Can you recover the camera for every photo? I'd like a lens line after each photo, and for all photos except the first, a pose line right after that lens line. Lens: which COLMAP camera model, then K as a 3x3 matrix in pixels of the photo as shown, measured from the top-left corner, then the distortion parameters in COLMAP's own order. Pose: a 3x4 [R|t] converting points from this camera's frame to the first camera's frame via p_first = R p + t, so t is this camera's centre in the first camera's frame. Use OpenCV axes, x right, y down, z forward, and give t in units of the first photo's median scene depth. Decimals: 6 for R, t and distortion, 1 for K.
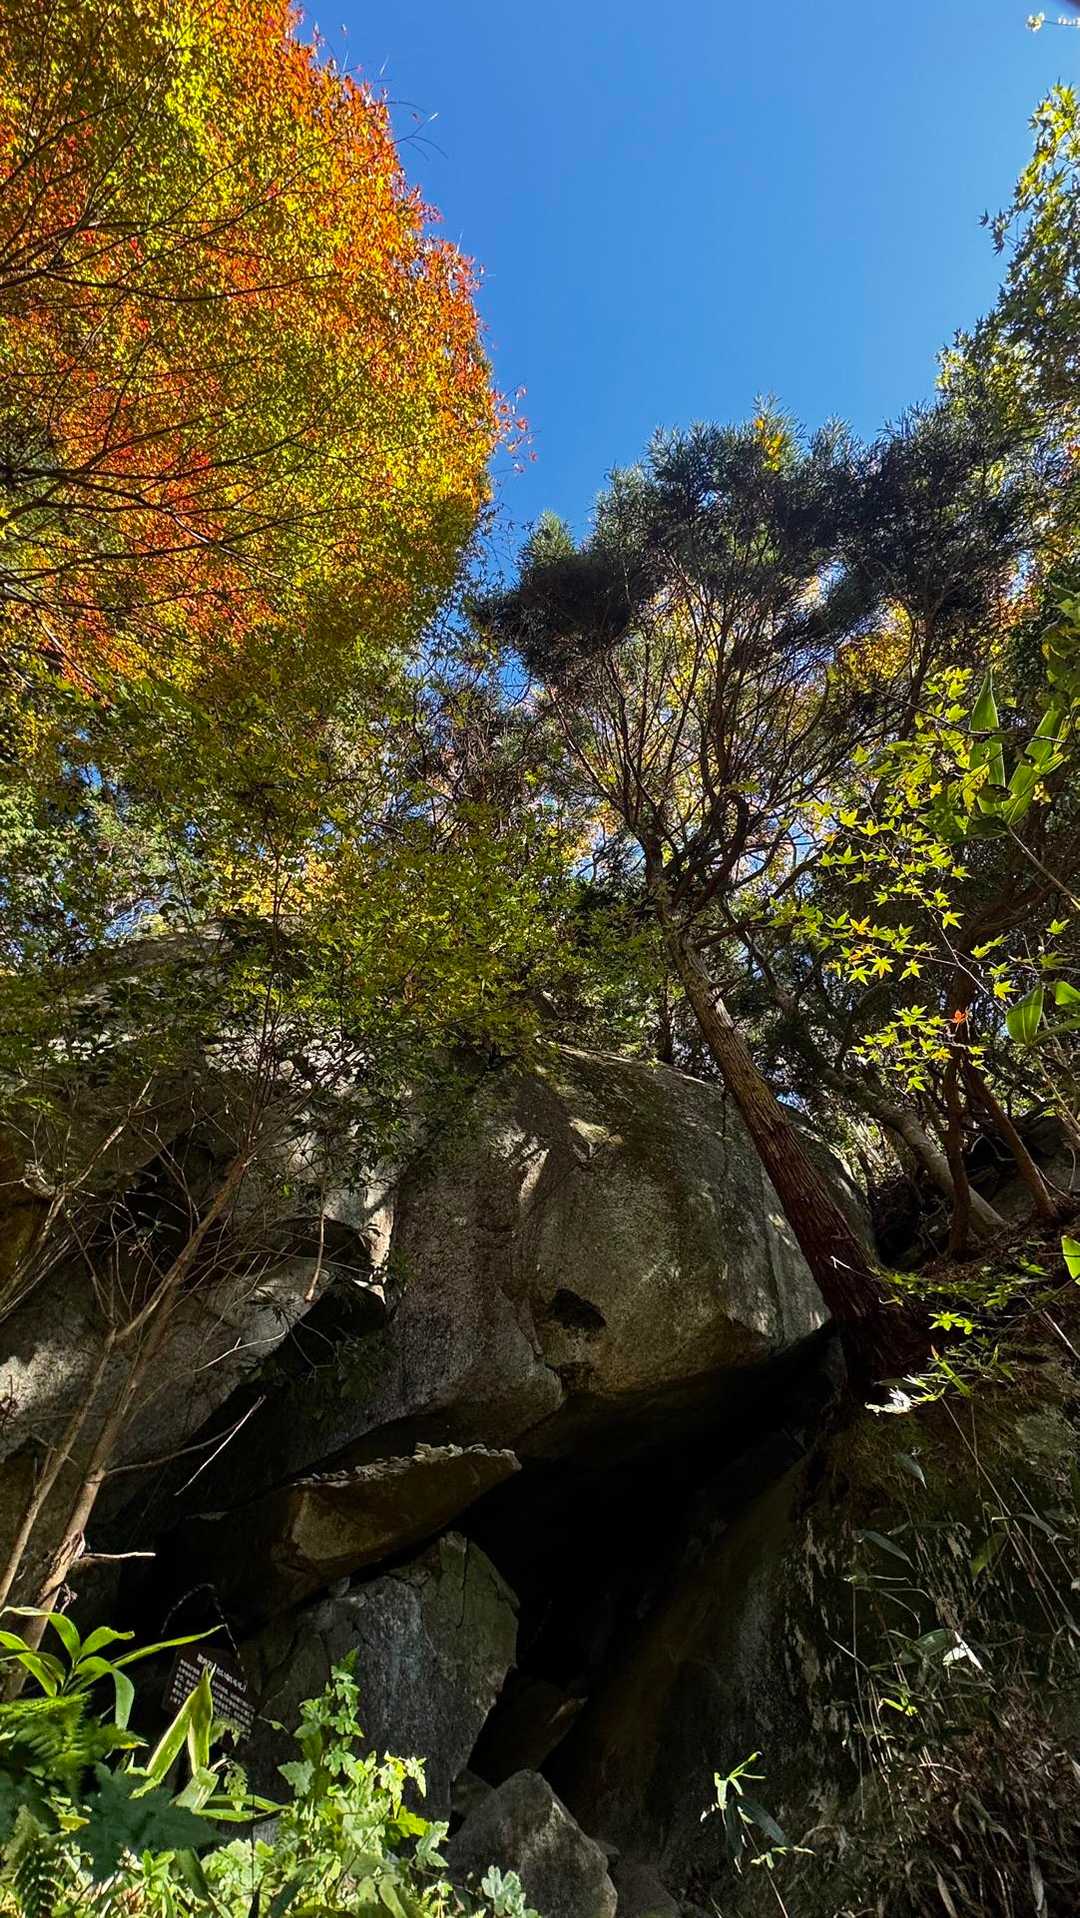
lens RADIAL K [[767.2, 0, 537.7], [0, 767.2, 959.1], [0, 0, 1]] dist [0.001163, -0.000703]
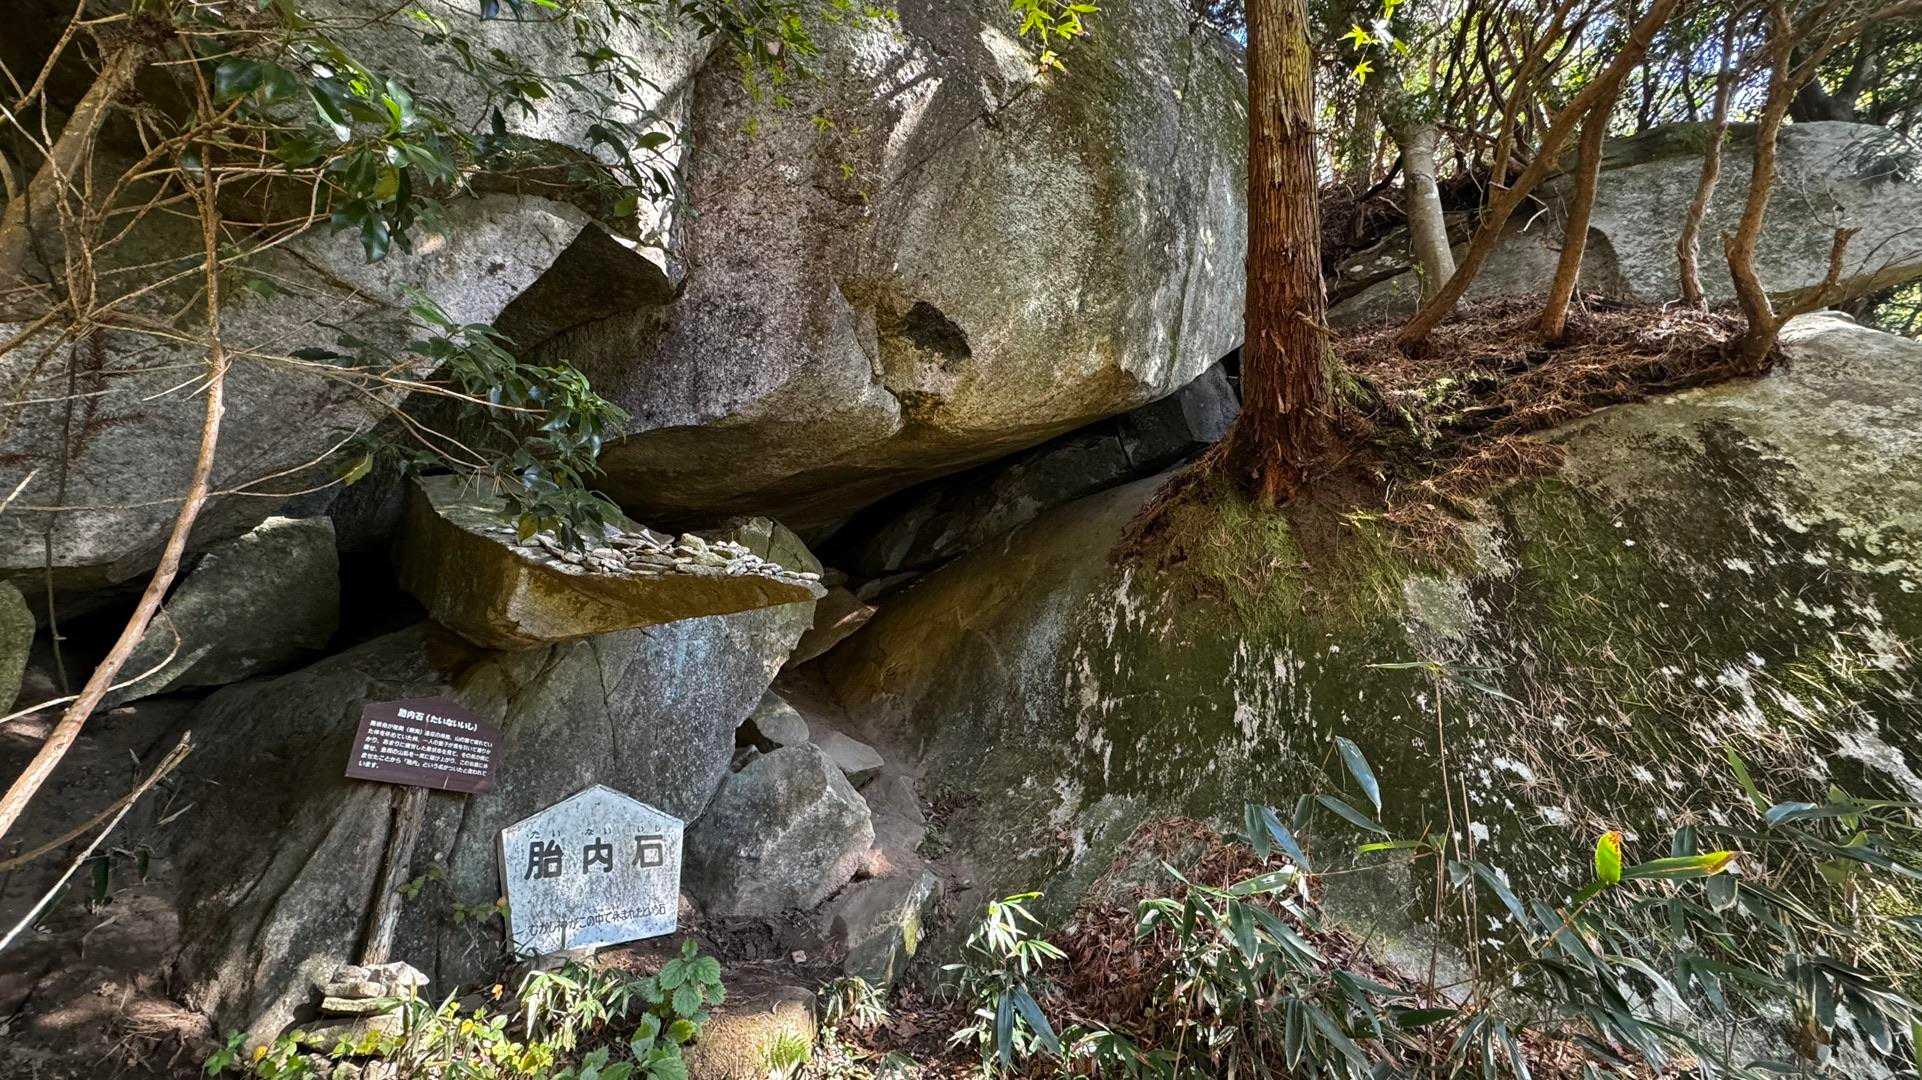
lens RADIAL K [[768.8, 0, 962.4], [0, 768.8, 541.0], [0, 0, 1]] dist [0.001163, -0.000703]
pose [[0.975110, 0.154777, 0.158760, -0.012655], [-0.221564, 0.653129, 0.724107, 0.044459], [0.008384, -0.741260, 0.671166, 0.357019]]
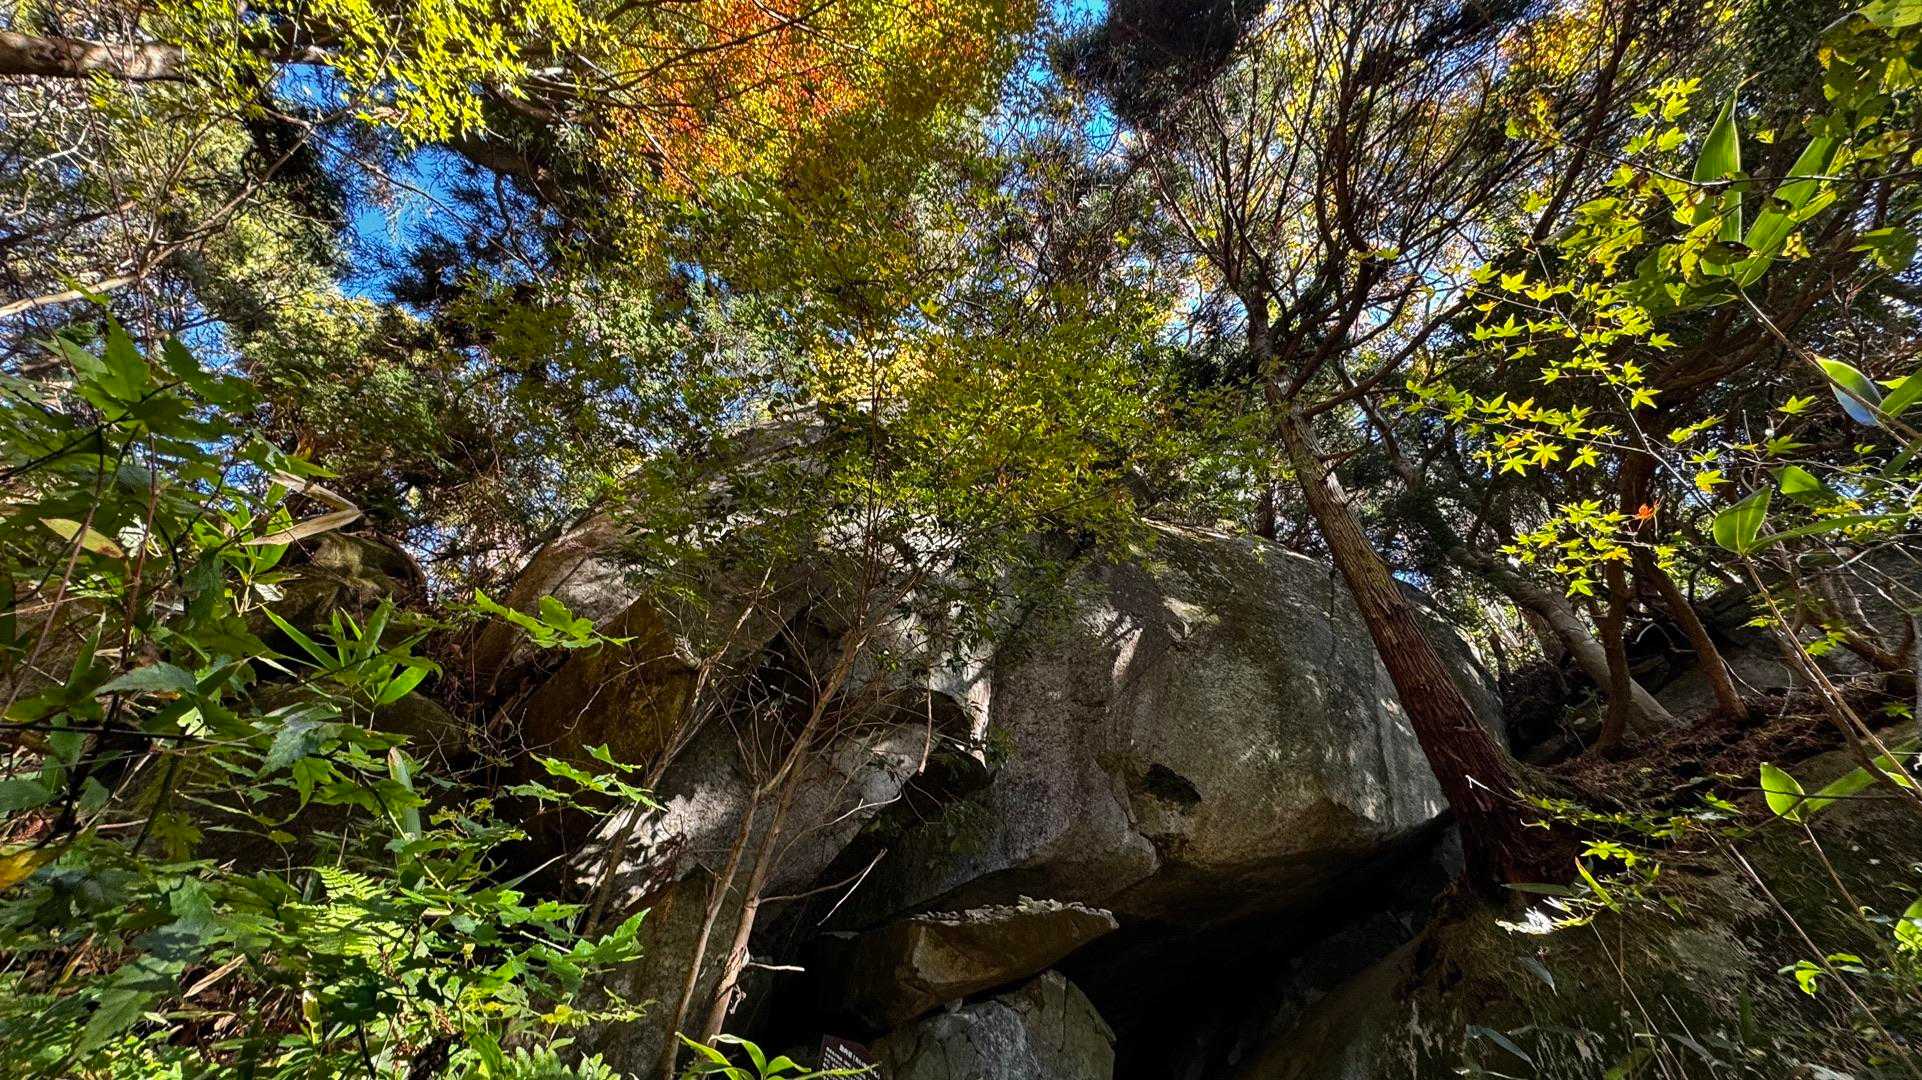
lens RADIAL K [[768.8, 0, 958.8], [0, 768.8, 538.5], [0, 0, 1]] dist [0.001163, -0.000703]
pose [[0.976775, -0.004068, -0.214228, -0.004670], [0.033358, 0.990516, 0.133283, -0.010655], [0.211654, -0.137334, 0.967648, 0.000428]]
